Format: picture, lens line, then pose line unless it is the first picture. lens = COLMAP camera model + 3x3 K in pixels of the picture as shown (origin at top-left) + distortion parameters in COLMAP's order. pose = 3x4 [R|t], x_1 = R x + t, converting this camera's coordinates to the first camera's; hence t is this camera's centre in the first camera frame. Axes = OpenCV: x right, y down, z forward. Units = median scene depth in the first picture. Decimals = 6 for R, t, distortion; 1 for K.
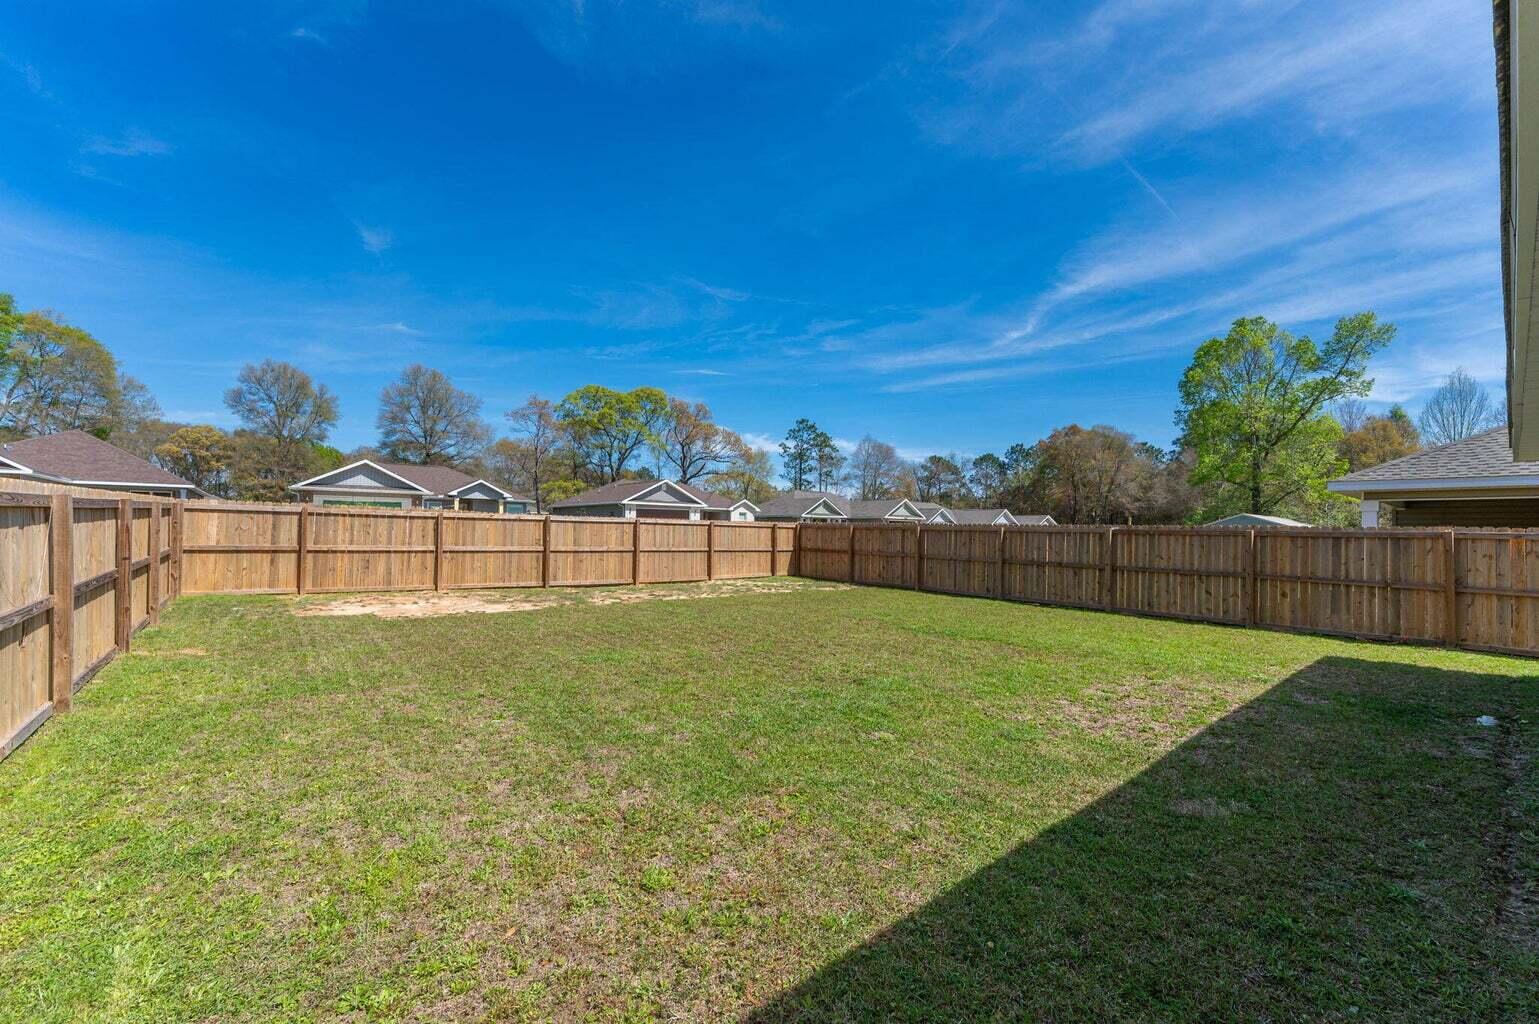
lens RADIAL K [[625.5, 0, 768.9], [0, 625.5, 508.4], [0, 0, 1]] dist [-0.010950, 0.000281]
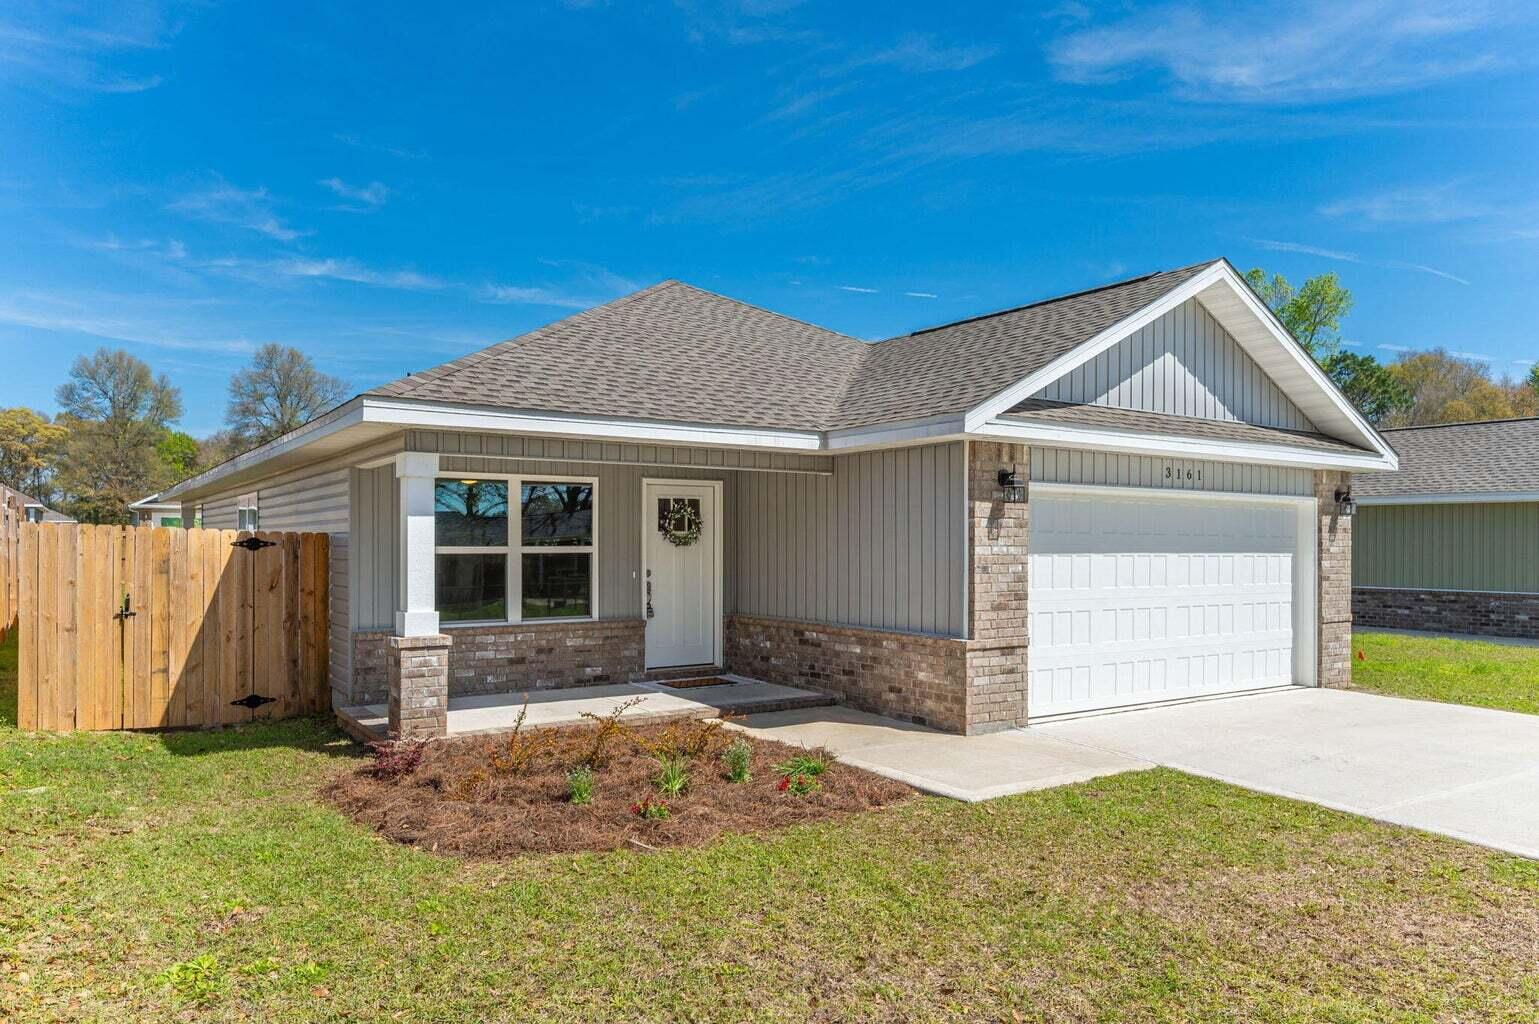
lens RADIAL K [[1080.8, 0, 779.4], [0, 1080.8, 527.6], [0, 0, 1]] dist [0.004355, 0.002306]
pose [[0.993203, -0.009474, -0.116010, 0.301900], [0.011658, 0.999767, 0.018158, -0.008497], [0.115811, -0.019387, 0.993082, -0.392714]]
